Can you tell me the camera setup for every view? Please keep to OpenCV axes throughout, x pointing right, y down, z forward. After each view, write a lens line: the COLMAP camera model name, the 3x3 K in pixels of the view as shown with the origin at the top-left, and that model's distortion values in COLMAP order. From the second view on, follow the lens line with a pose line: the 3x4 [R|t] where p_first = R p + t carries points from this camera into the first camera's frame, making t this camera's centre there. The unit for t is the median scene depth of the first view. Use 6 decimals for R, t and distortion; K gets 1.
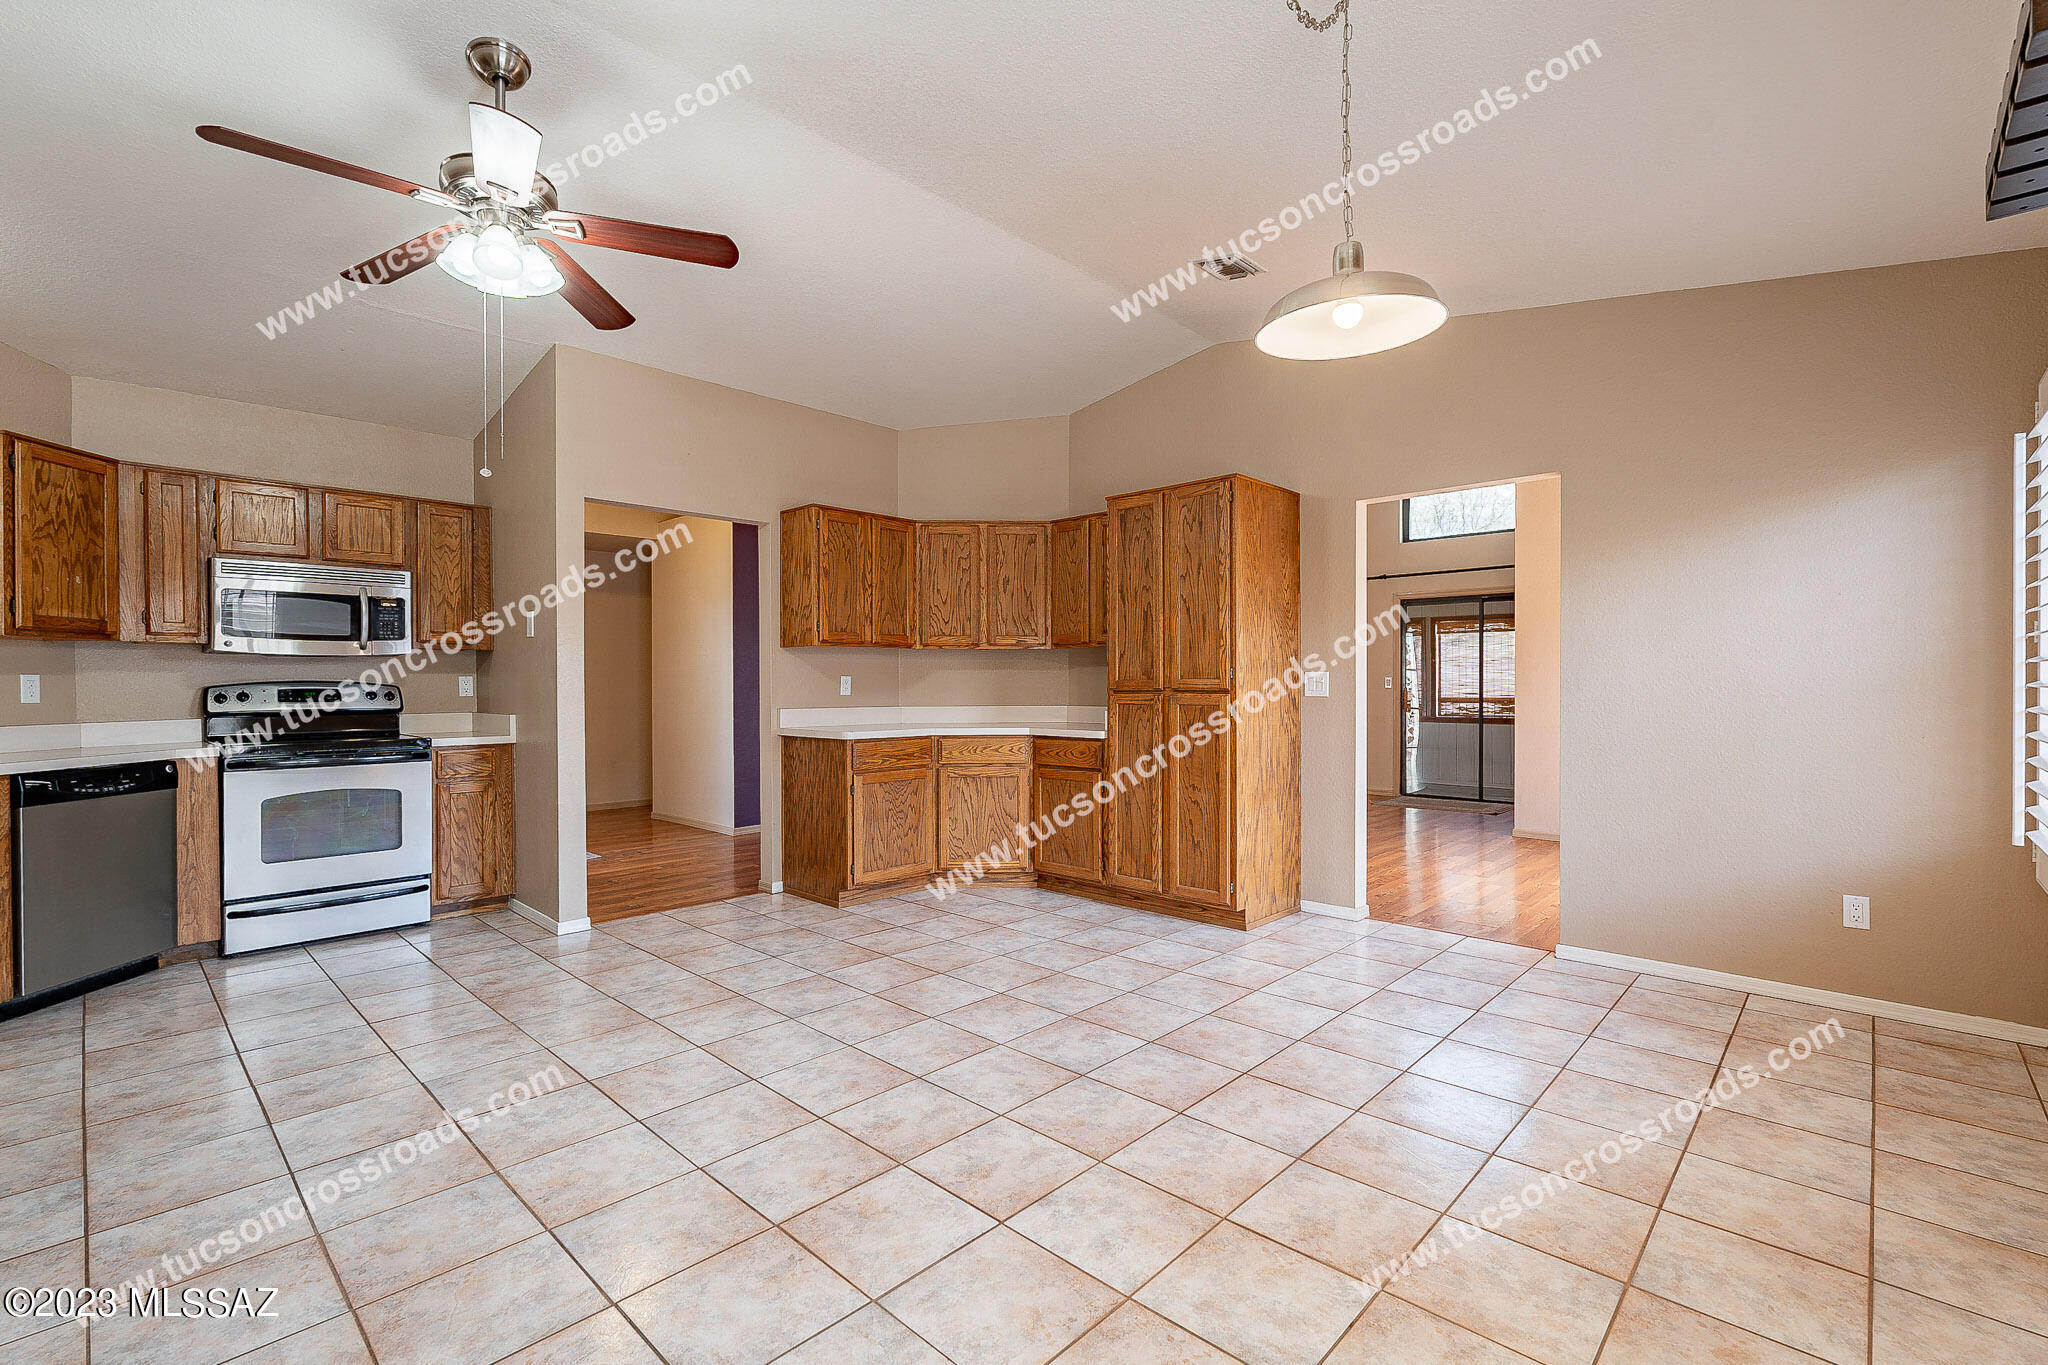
lens RADIAL K [[900.8, 0, 1013.8], [0, 900.8, 681.8], [0, 0, 1]] dist [-0.009909, 0.001875]
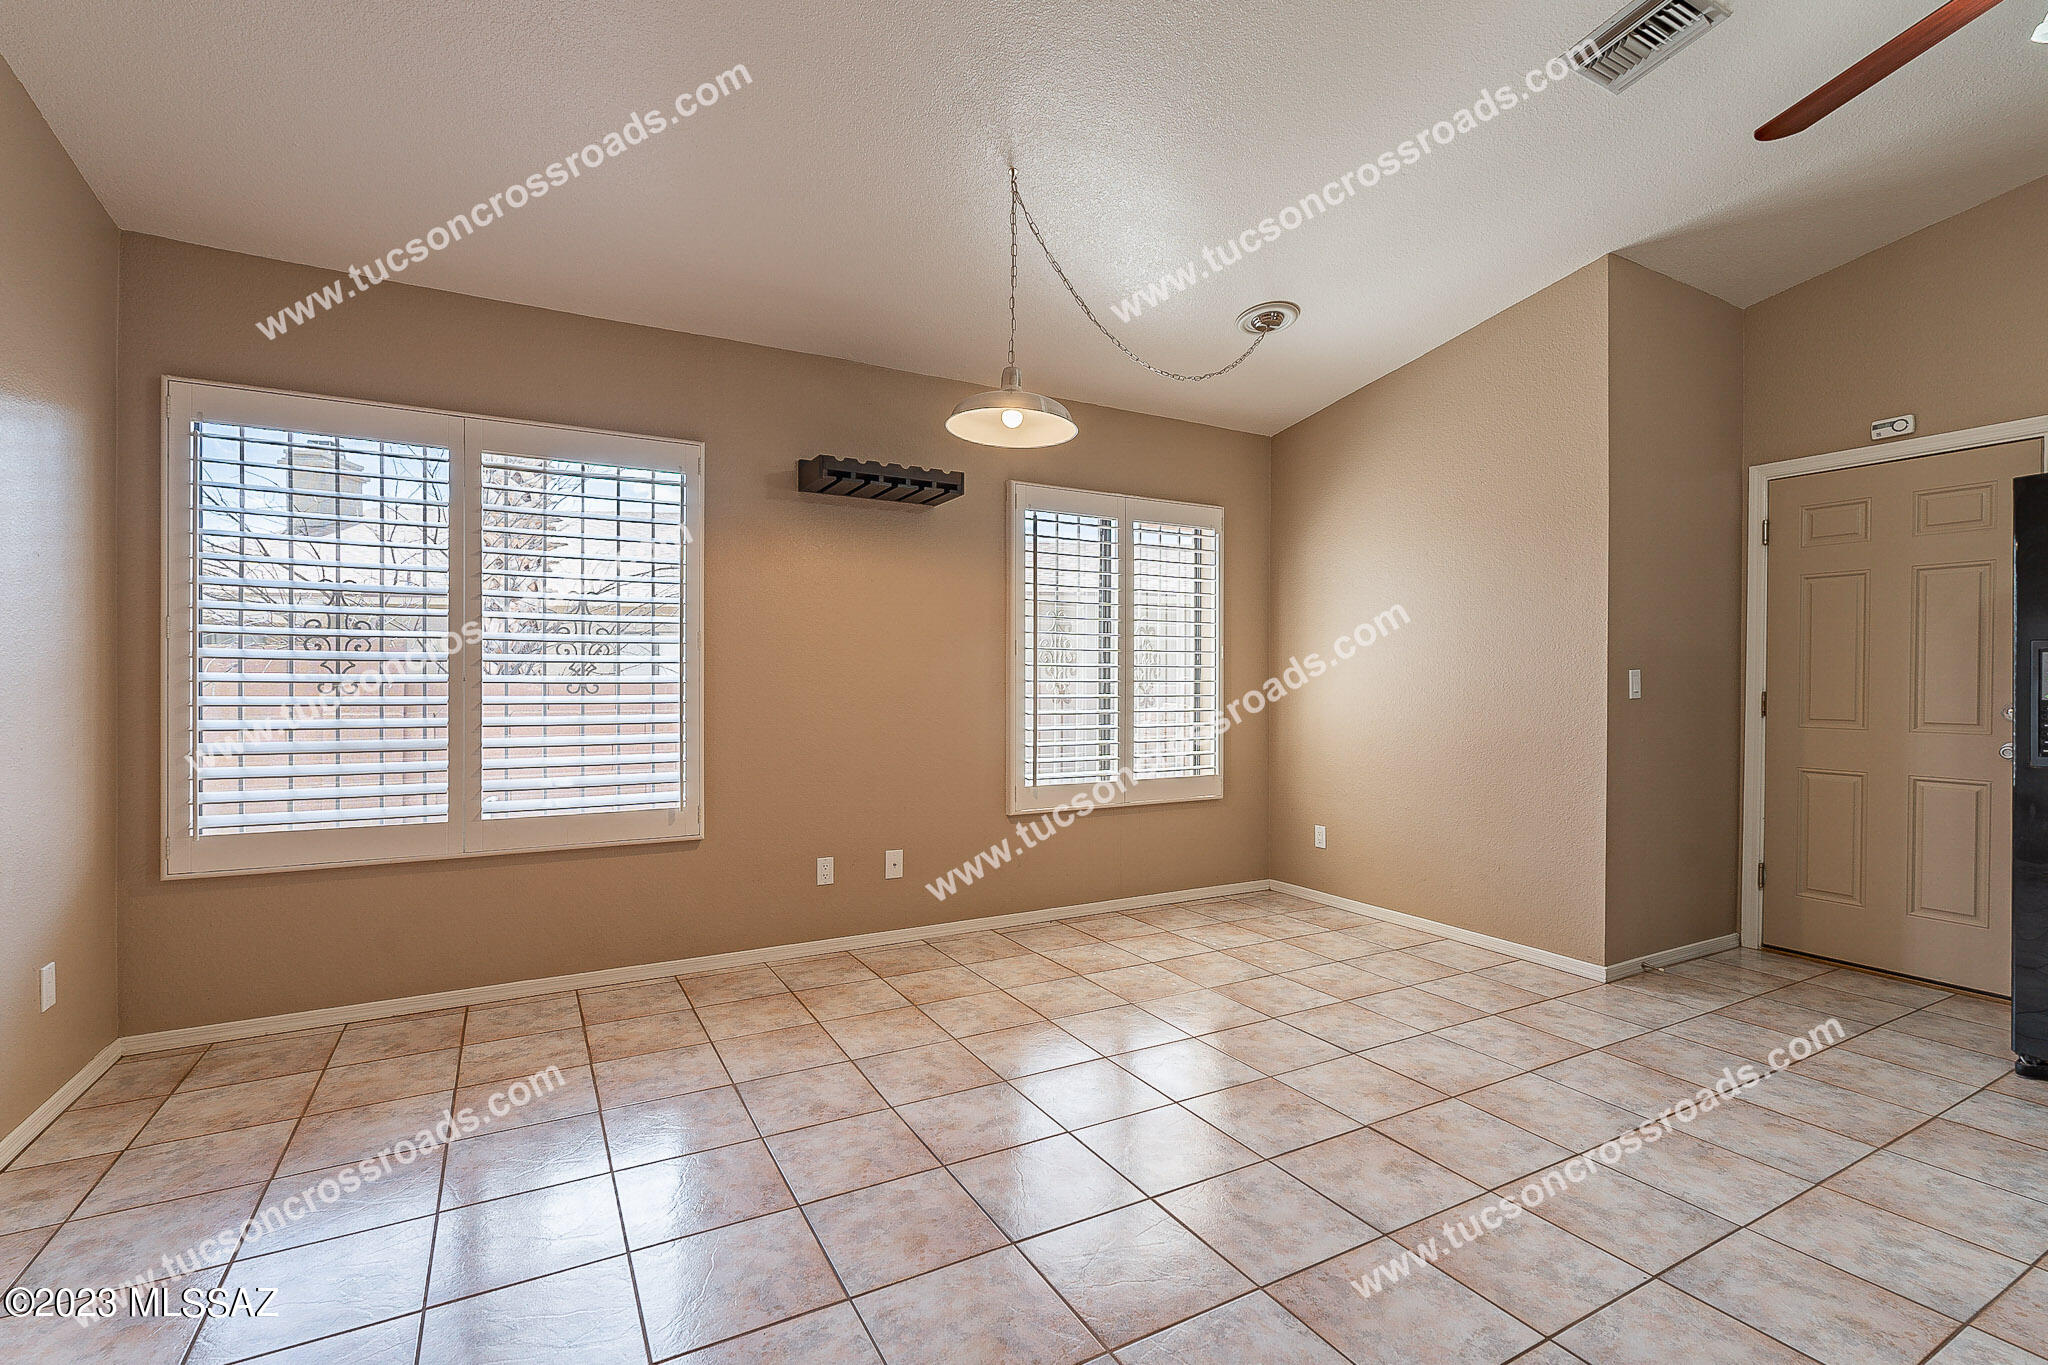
lens RADIAL K [[900.8, 0, 1006.5], [0, 900.8, 676.2], [0, 0, 1]] dist [-0.009909, 0.001875]
pose [[-0.950134, 0.003696, 0.311821, -0.032749], [0.000855, 0.999957, -0.009245, 0.007978], [-0.311842, -0.008517, -0.950096, 1.298701]]
